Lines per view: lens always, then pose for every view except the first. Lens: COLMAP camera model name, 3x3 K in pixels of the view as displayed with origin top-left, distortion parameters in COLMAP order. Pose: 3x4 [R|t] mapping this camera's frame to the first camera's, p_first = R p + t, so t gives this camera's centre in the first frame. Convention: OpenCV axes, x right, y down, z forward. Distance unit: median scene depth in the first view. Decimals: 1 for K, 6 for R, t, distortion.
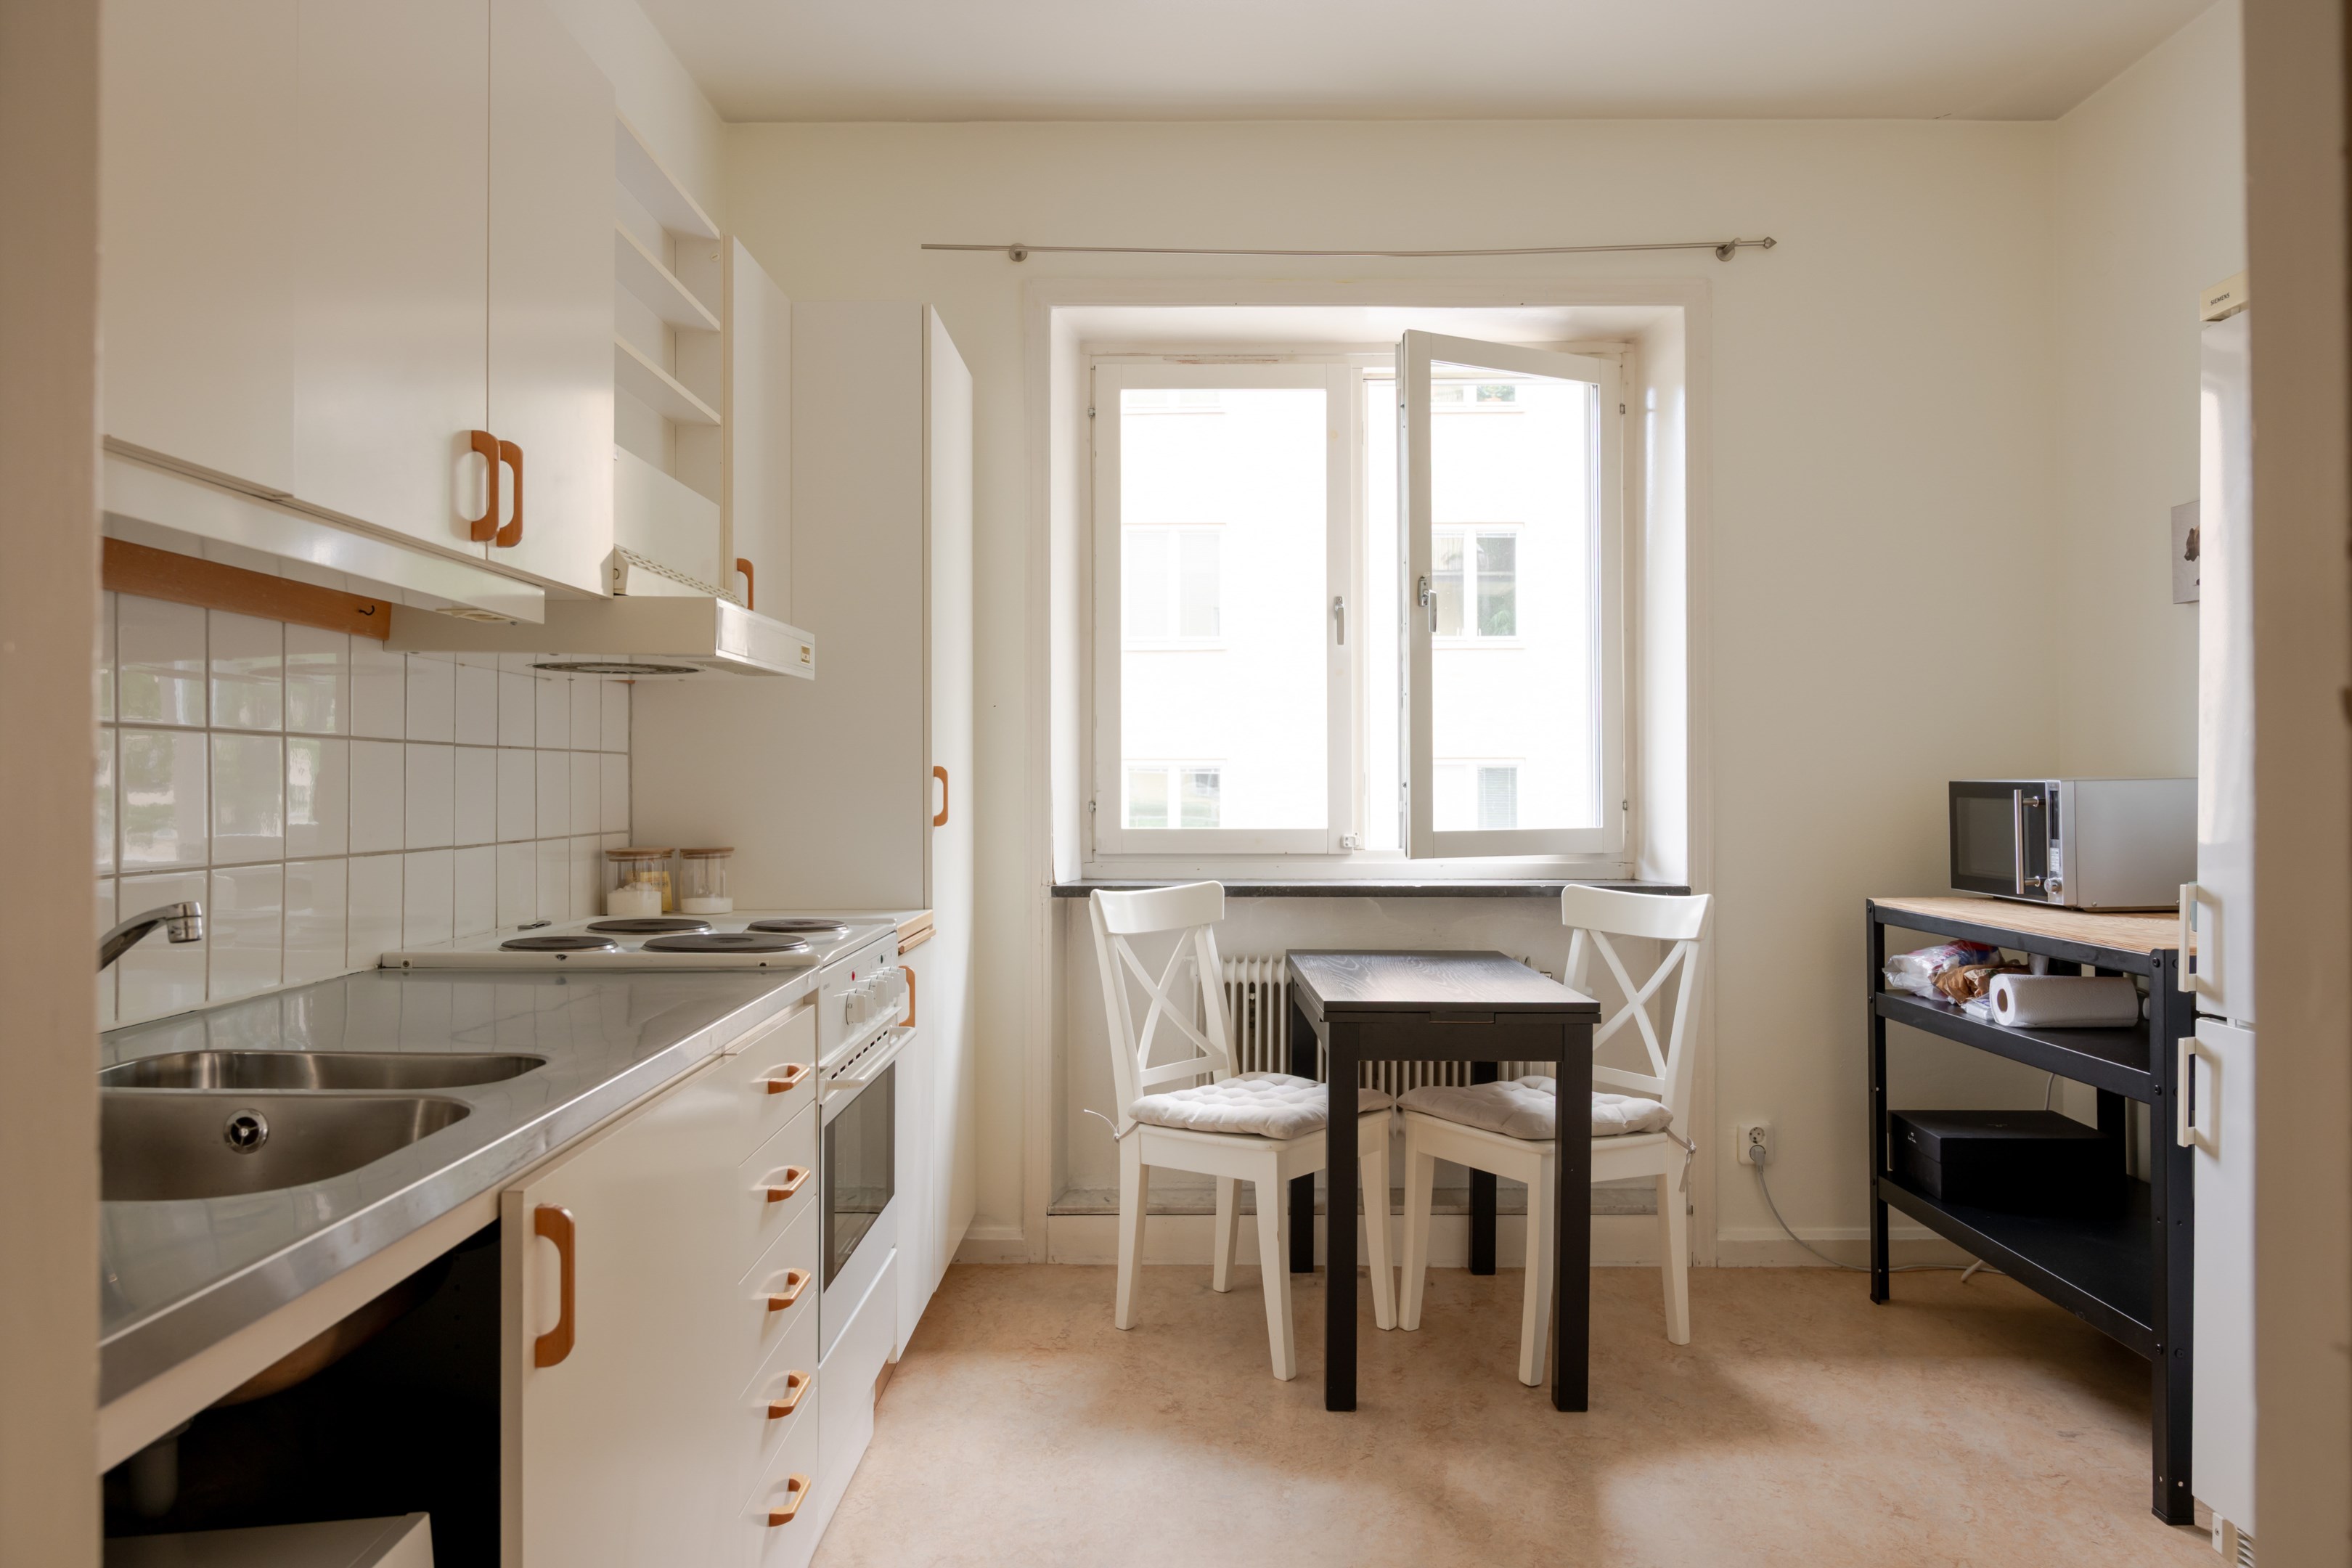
lens RADIAL K [[1634.0, 0, 1173.7], [0, 1634.0, 760.4], [0, 0, 1]] dist [-0.001766, -0.000226]
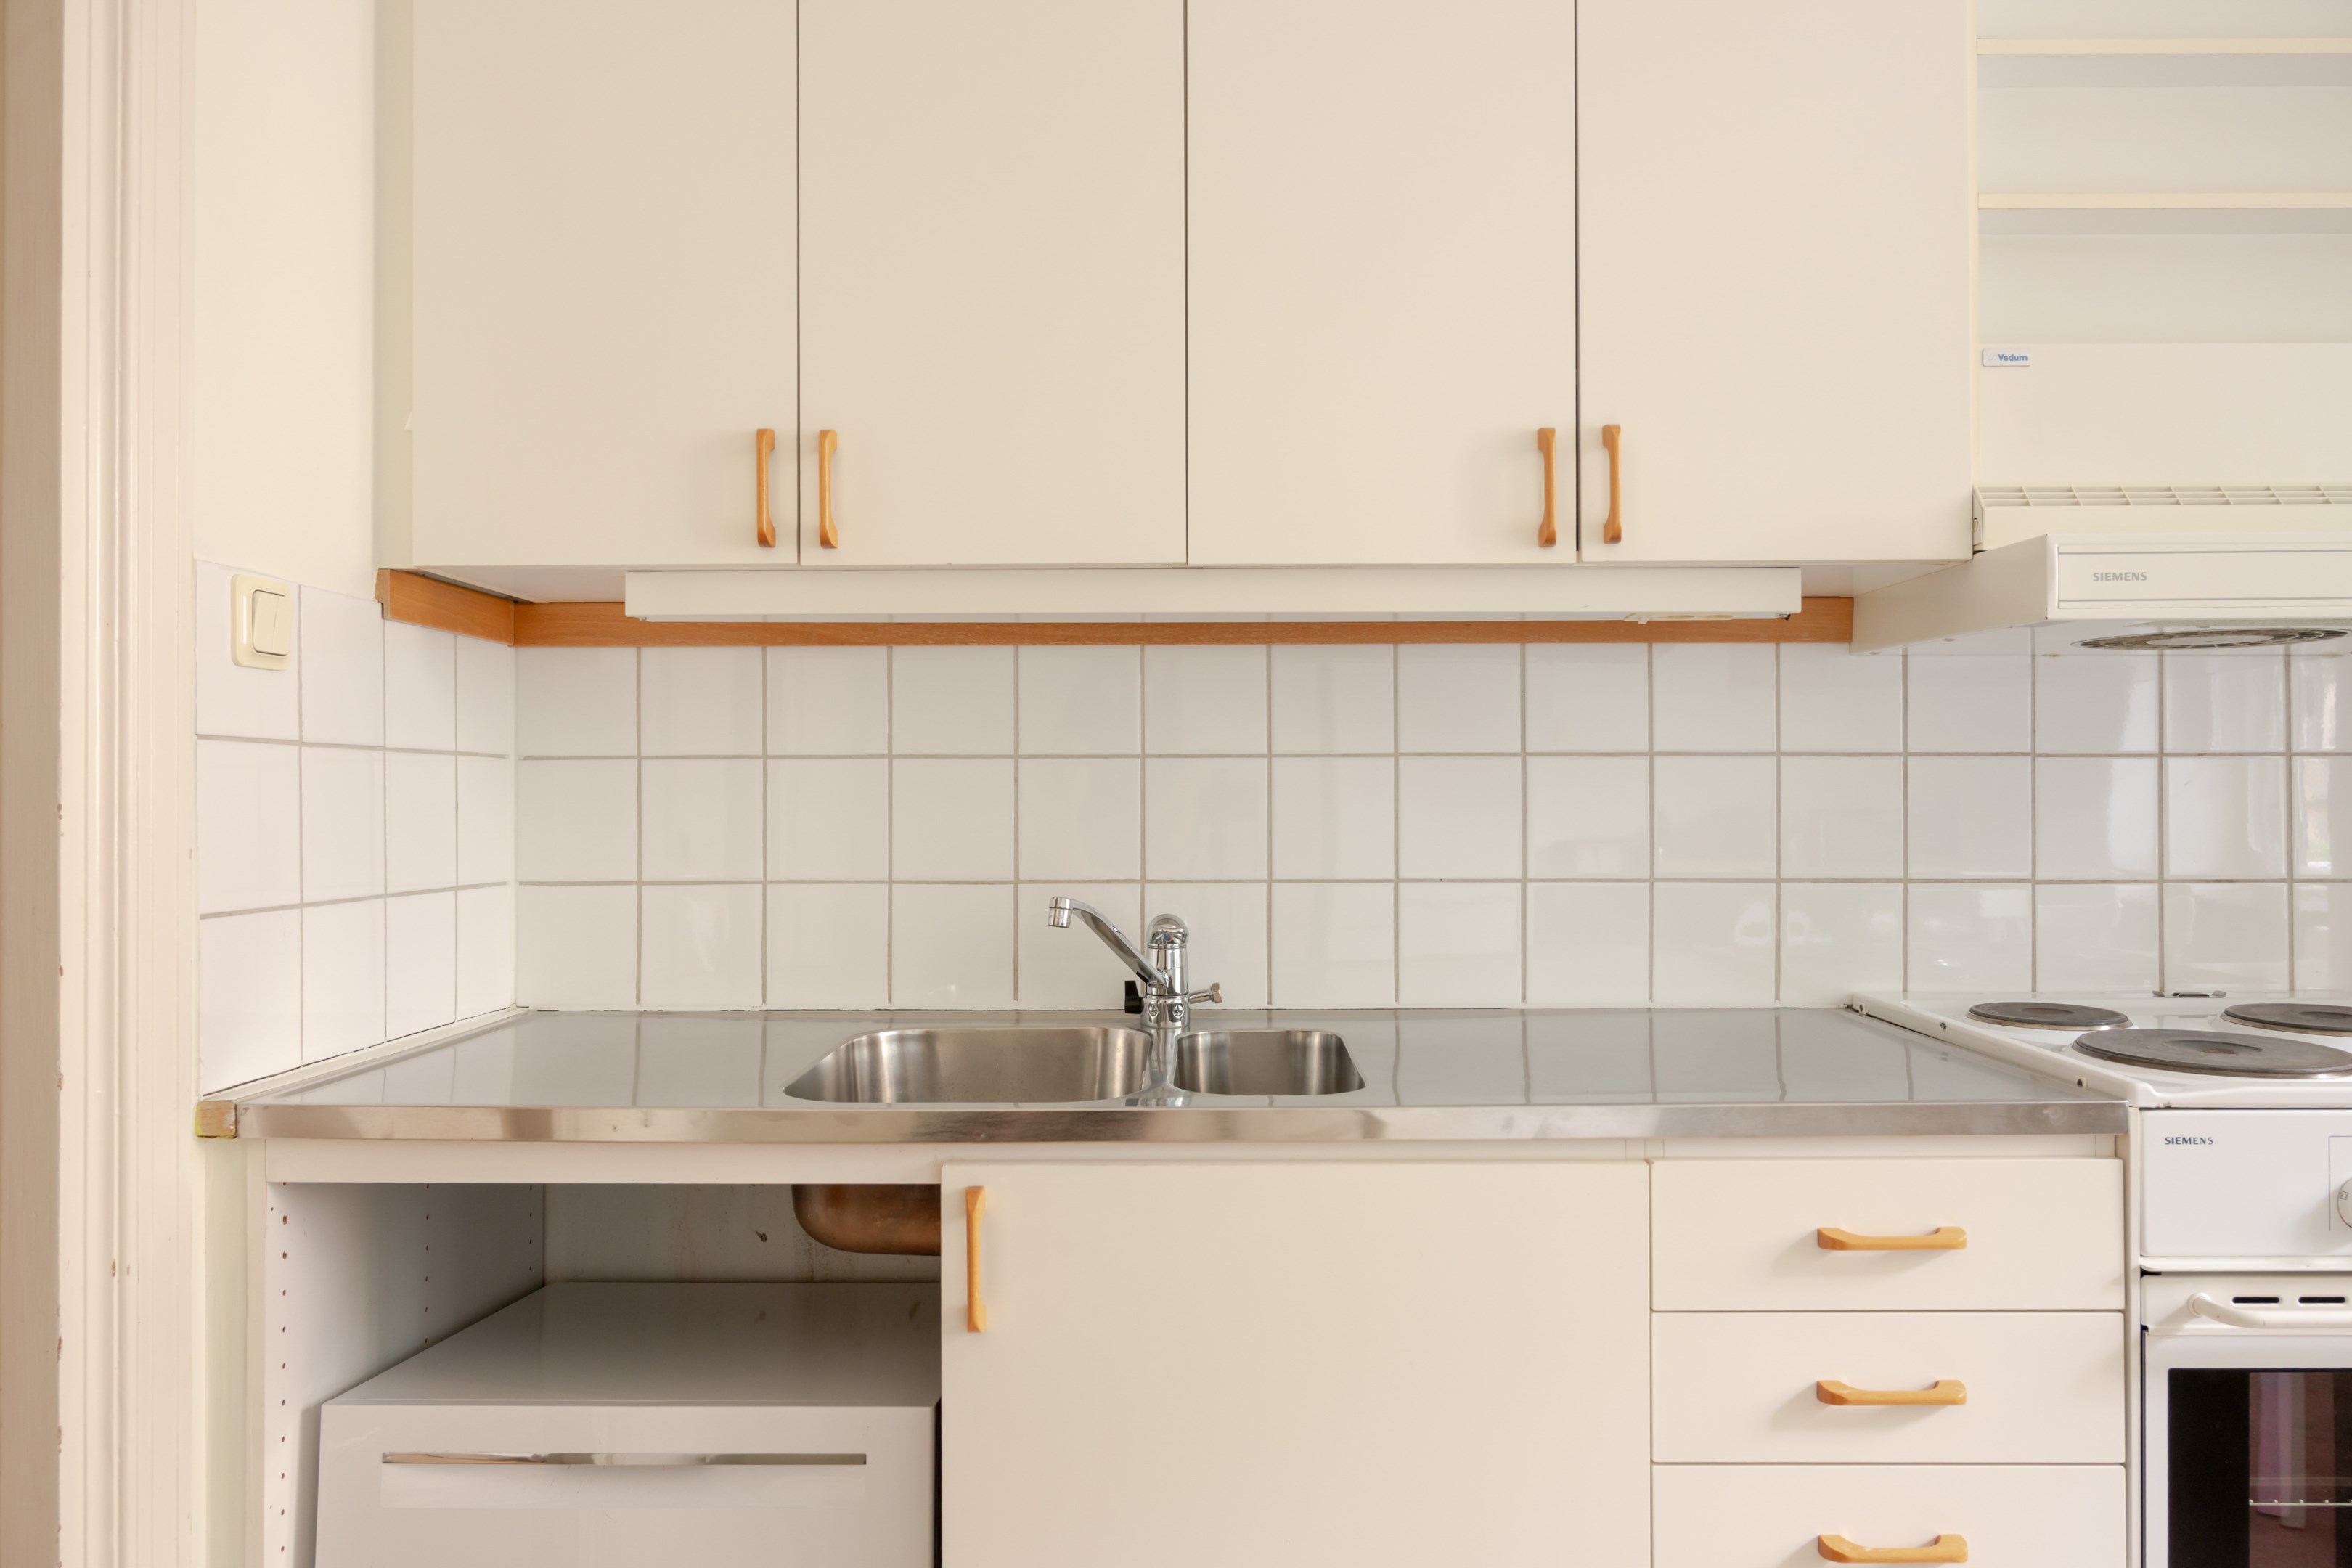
lens RADIAL K [[1596.2, 0, 1190.4], [0, 1596.2, 783.0], [0, 0, 1]] dist [-0.004038, 0.000167]
pose [[-0.010157, -0.004561, -0.999938, 0.239999], [0.015482, 0.999869, -0.004717, 0.000853], [0.999829, -0.015529, -0.010086, 0.393504]]
